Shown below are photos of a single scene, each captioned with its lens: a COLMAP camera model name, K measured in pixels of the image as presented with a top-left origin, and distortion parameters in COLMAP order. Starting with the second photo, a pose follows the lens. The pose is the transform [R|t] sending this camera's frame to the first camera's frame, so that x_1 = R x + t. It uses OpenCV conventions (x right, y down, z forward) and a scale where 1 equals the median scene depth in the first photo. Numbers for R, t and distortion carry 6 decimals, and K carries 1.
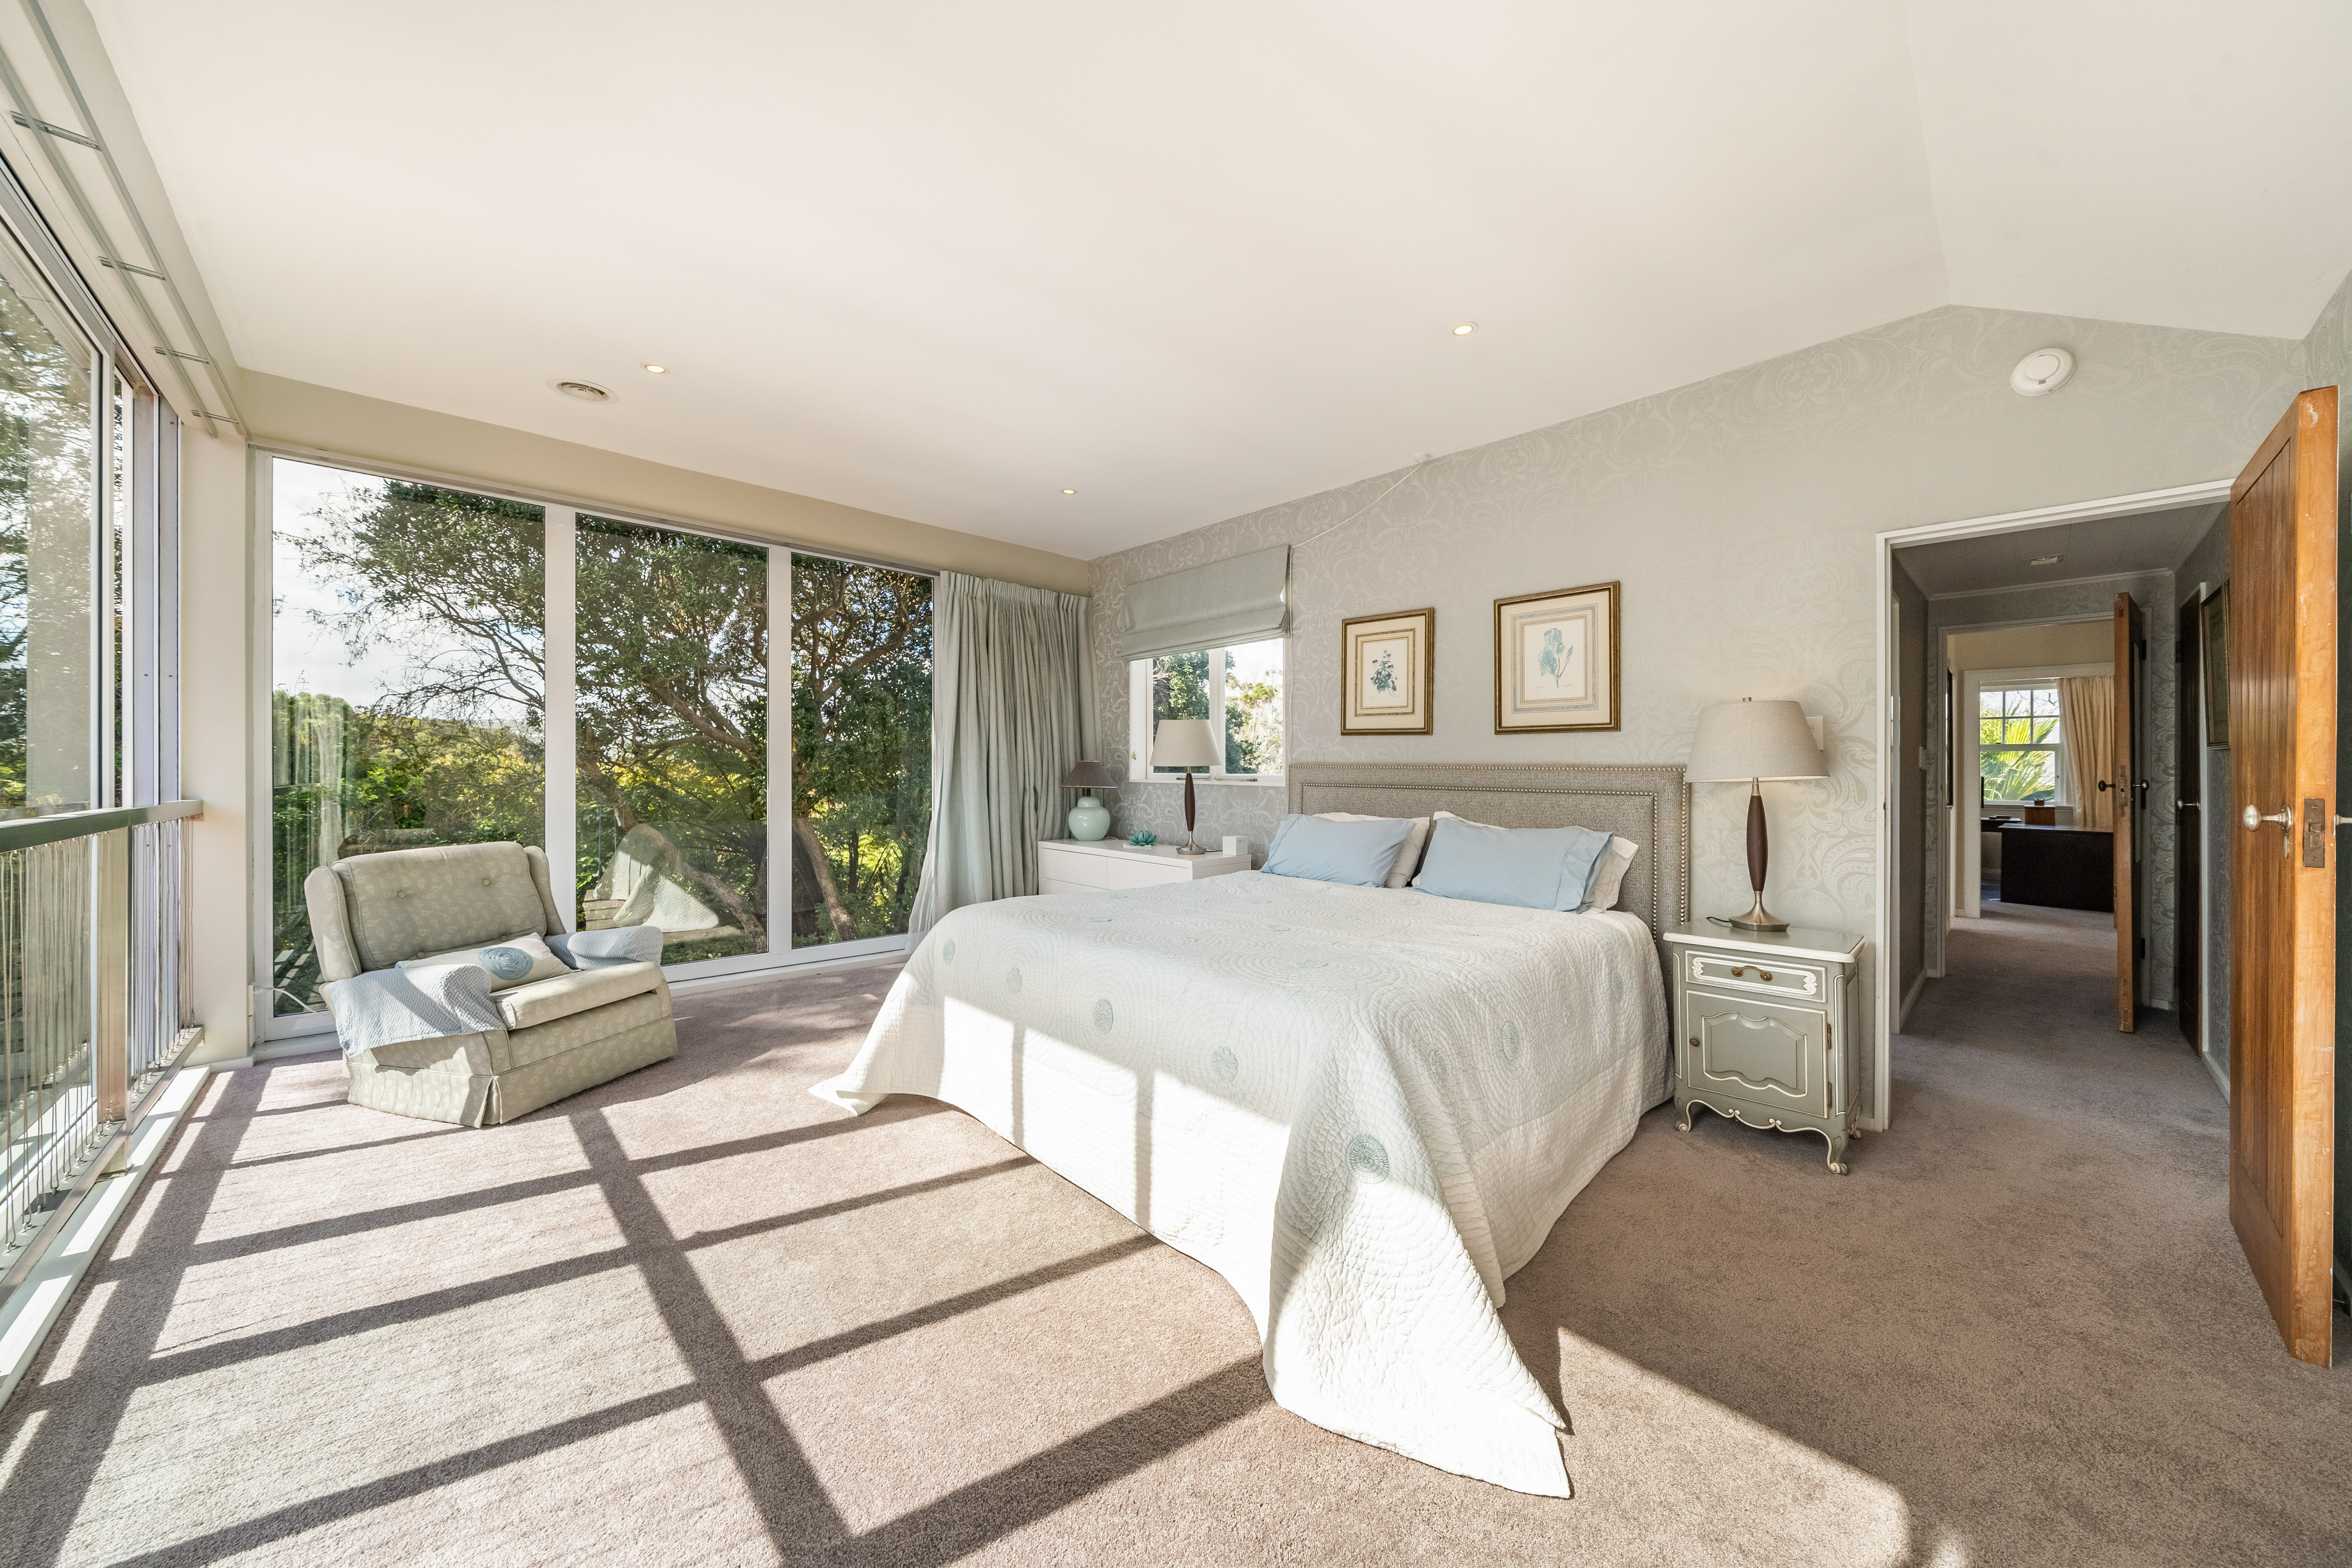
lens RADIAL K [[814.7, 0, 1177.4], [0, 814.7, 772.9], [0, 0, 1]] dist [0.001116, 0.000028]
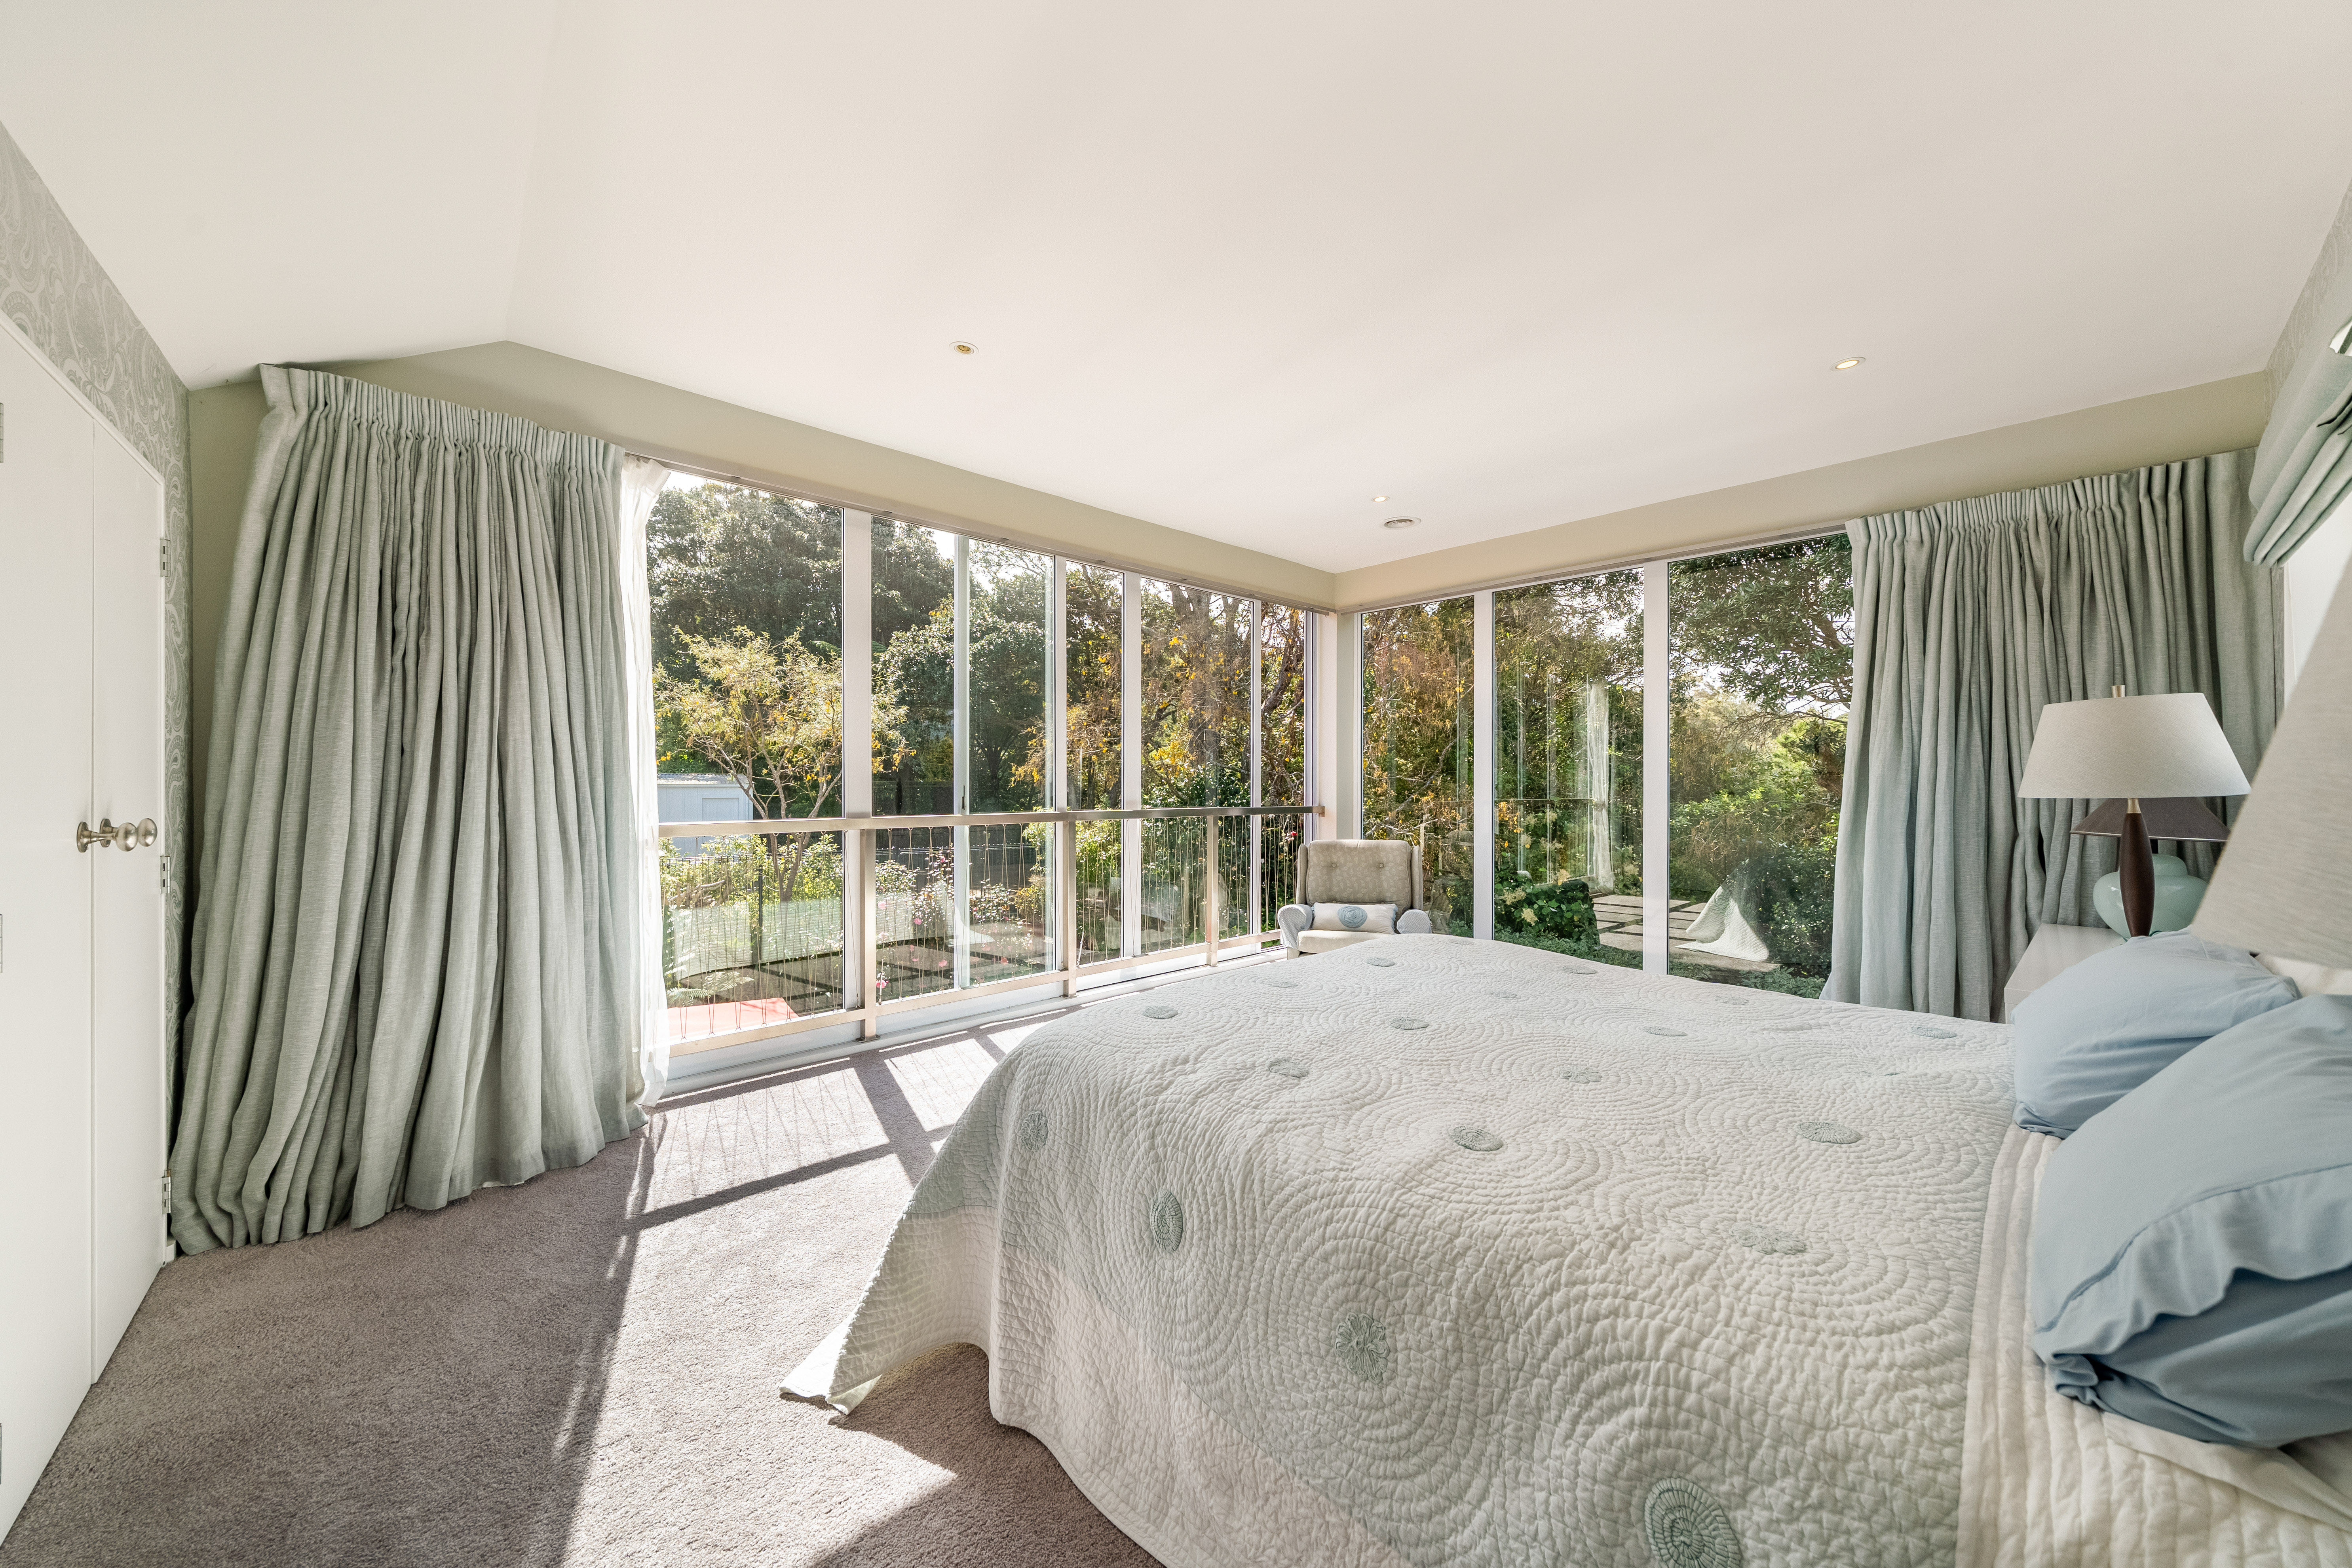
lens RADIAL K [[814.7, 0, 1177.6], [0, 814.7, 779.7], [0, 0, 1]] dist [0.001116, 0.000028]
pose [[-0.026180, -0.017473, -0.999505, 0.638753], [-0.001495, 0.999847, -0.017440, 0.000728], [0.999656, 0.001038, -0.026202, 0.617188]]
